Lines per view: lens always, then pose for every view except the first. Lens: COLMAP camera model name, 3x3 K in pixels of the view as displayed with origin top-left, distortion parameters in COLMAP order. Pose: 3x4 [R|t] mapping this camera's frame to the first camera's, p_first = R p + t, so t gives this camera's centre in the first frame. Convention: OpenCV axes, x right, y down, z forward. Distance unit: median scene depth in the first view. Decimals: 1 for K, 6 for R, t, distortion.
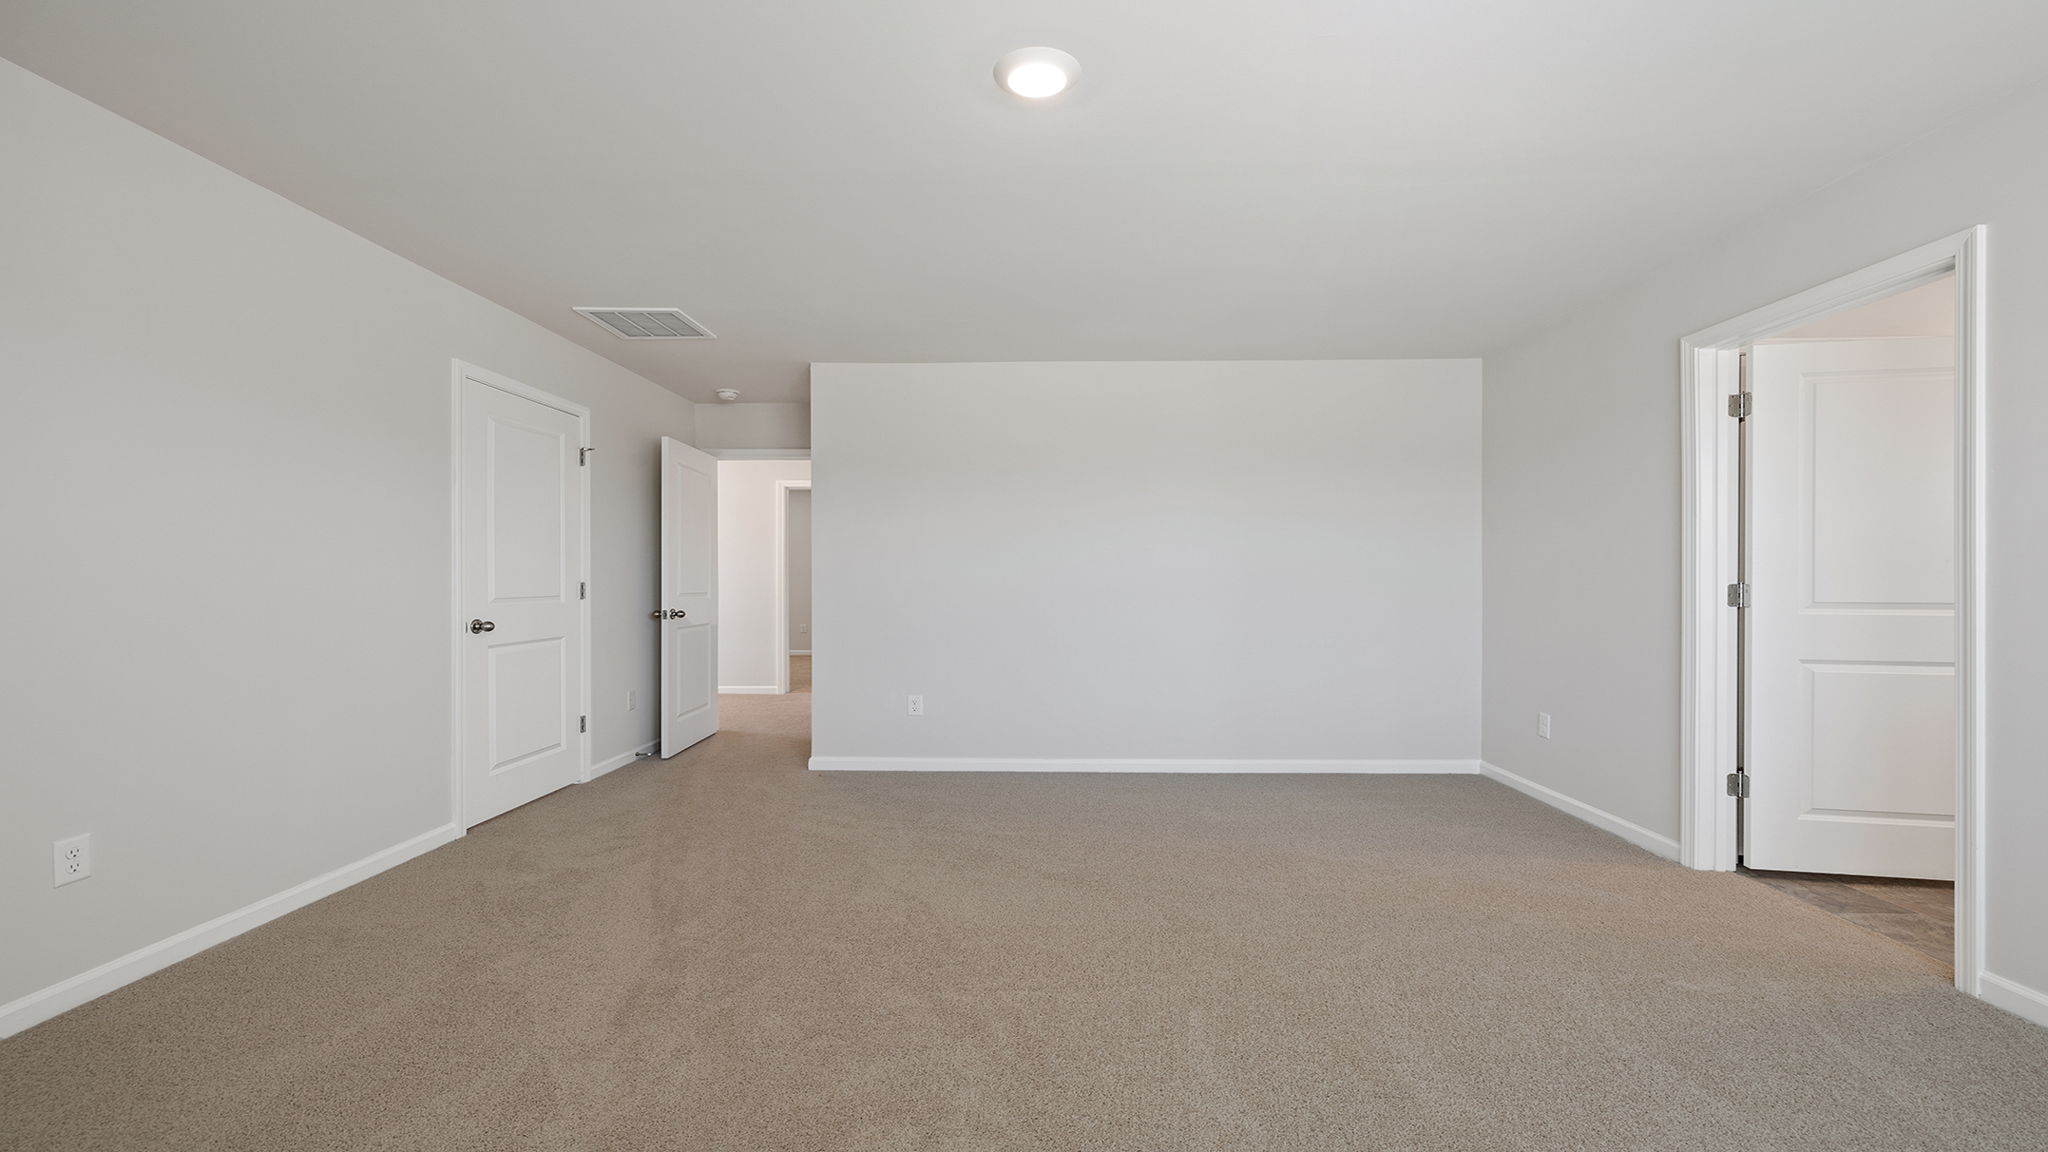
lens RADIAL K [[875.8, 0, 949.1], [0, 875.8, 575.1], [0, 0, 1]] dist [0.000231, 0.000116]
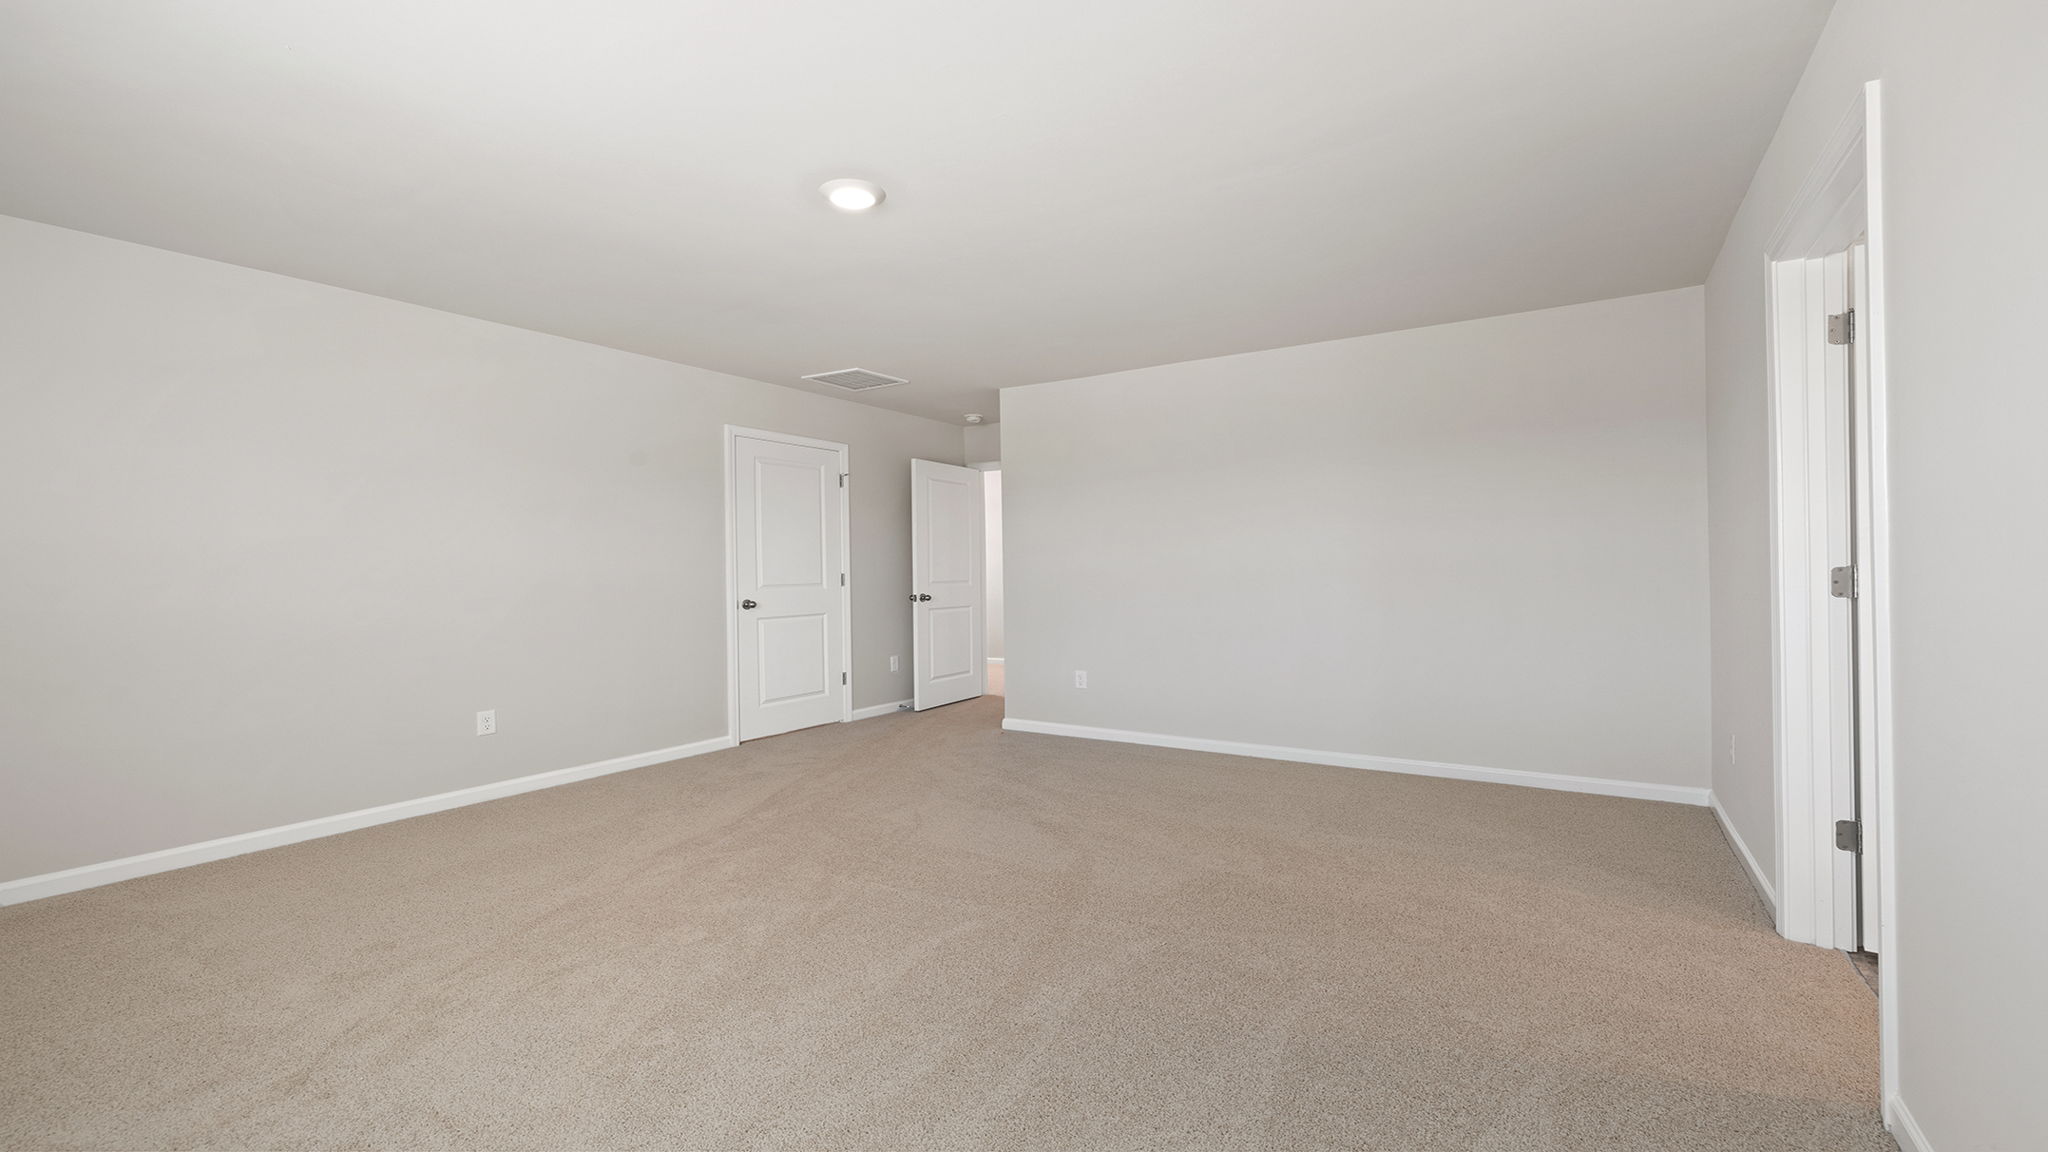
lens RADIAL K [[861.3, 0, 1008.0], [0, 861.3, 562.6], [0, 0, 1]] dist [0.003119, 0.000172]
pose [[0.852977, -0.013464, -0.521775, 0.529077], [0.013557, 0.999901, -0.003638, -0.000481], [0.521773, -0.003970, 0.853075, -0.001077]]
